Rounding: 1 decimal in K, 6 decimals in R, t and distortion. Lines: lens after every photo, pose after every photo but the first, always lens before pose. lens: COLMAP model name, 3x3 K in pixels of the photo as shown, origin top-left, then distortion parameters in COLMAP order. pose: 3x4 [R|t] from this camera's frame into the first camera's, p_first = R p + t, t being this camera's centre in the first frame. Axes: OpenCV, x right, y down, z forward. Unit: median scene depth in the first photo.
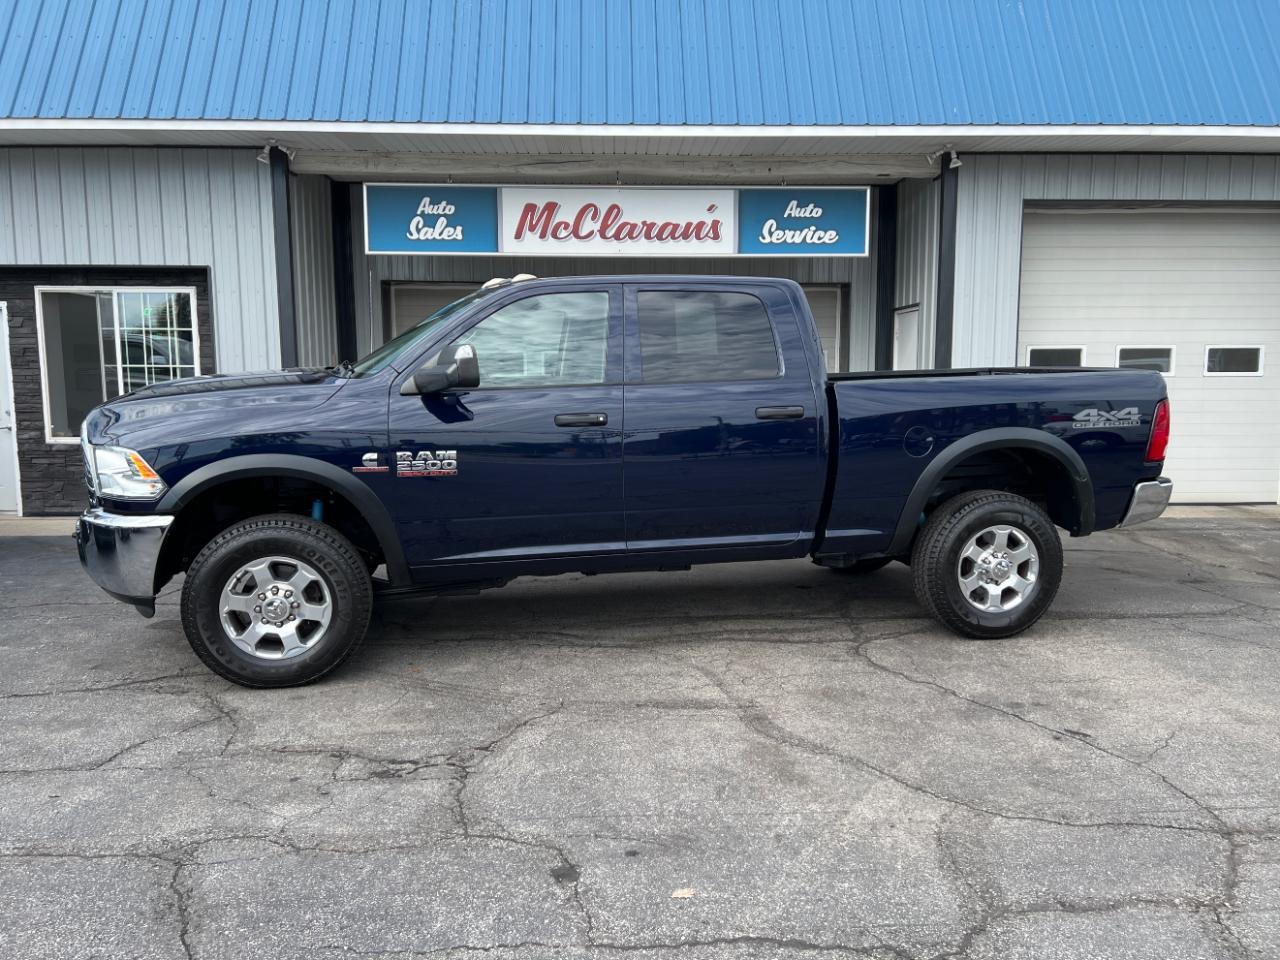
lens RADIAL K [[974.9, 0, 636.2], [0, 974.9, 487.3], [0, 0, 1]] dist [0.042129, -0.051580]
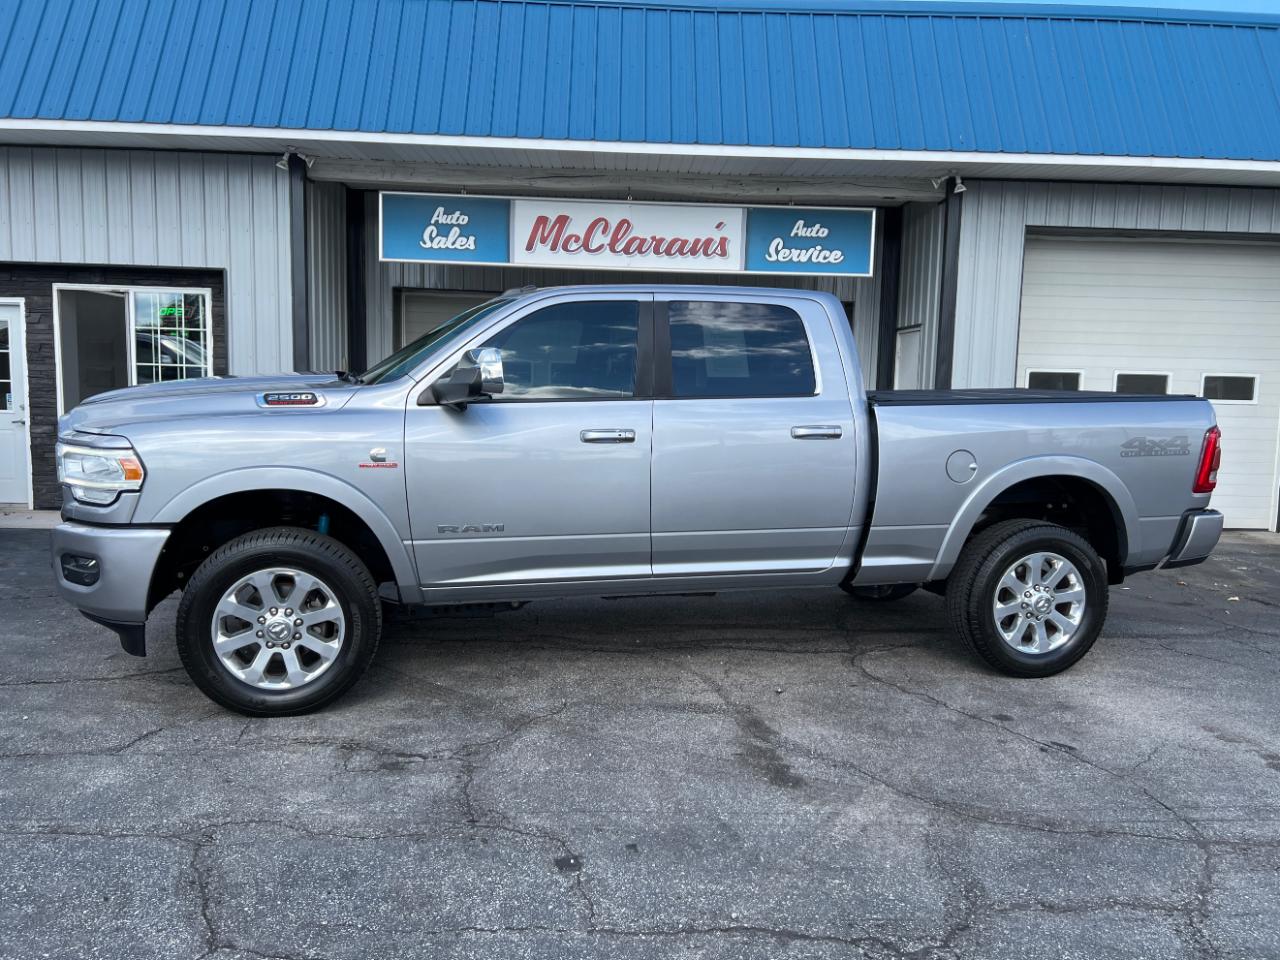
lens RADIAL K [[974.9, 0, 636.2], [0, 974.9, 485.6], [0, 0, 1]] dist [0.042129, -0.051580]
pose [[0.999626, 0.027331, 0.001043, -0.004044], [-0.027316, 0.999549, -0.012457, 0.000771], [-0.001383, 0.012424, 0.999922, -0.016468]]
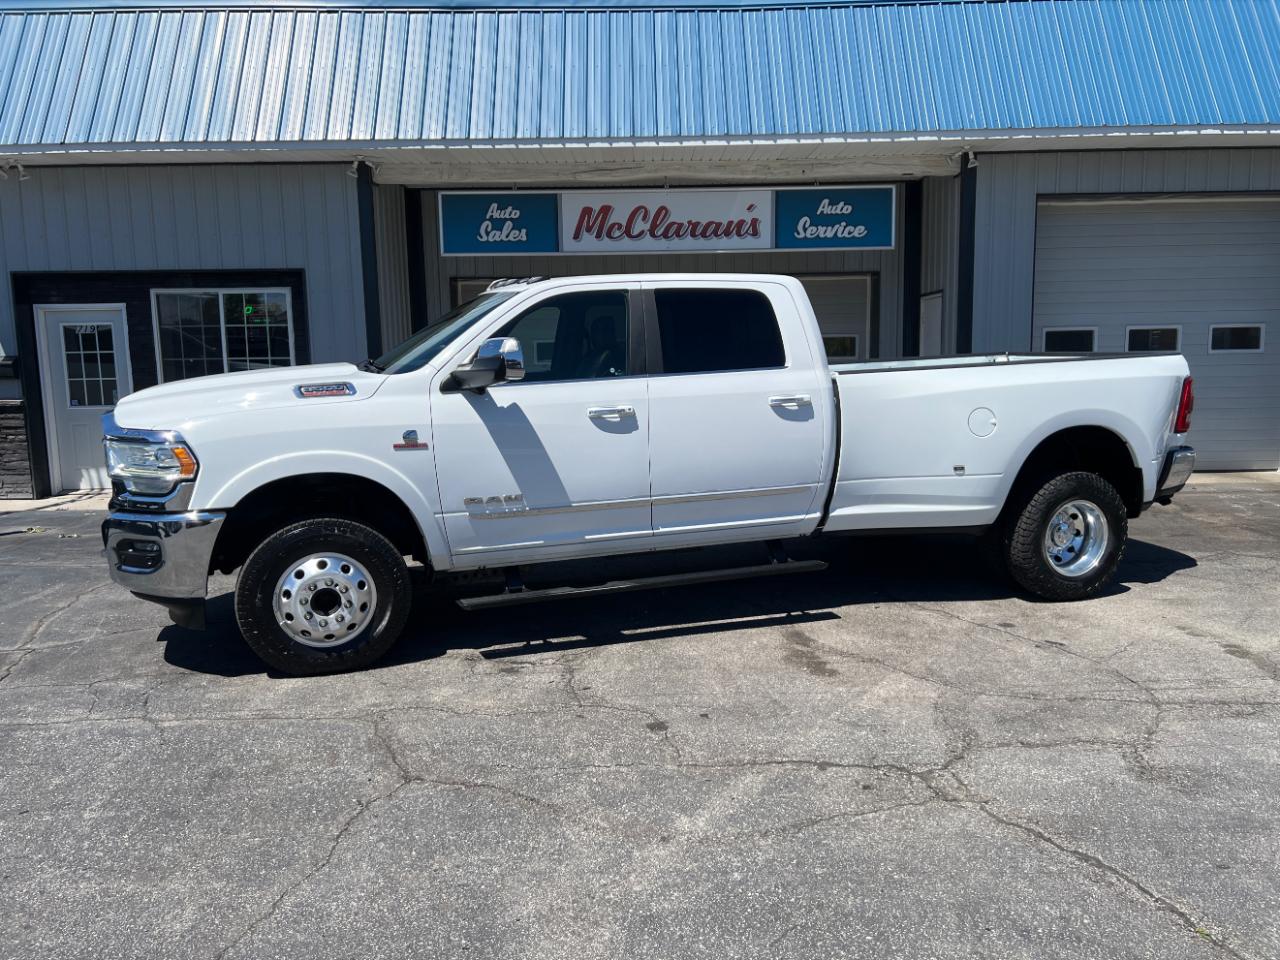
lens RADIAL K [[974.9, 0, 638.6], [0, 974.9, 487.2], [0, 0, 1]] dist [0.042129, -0.051580]
pose [[0.999363, -0.010233, -0.034184, -0.015927], [0.010768, 0.999822, 0.015493, 0.012369], [0.034020, -0.015851, 0.999295, -0.119231]]
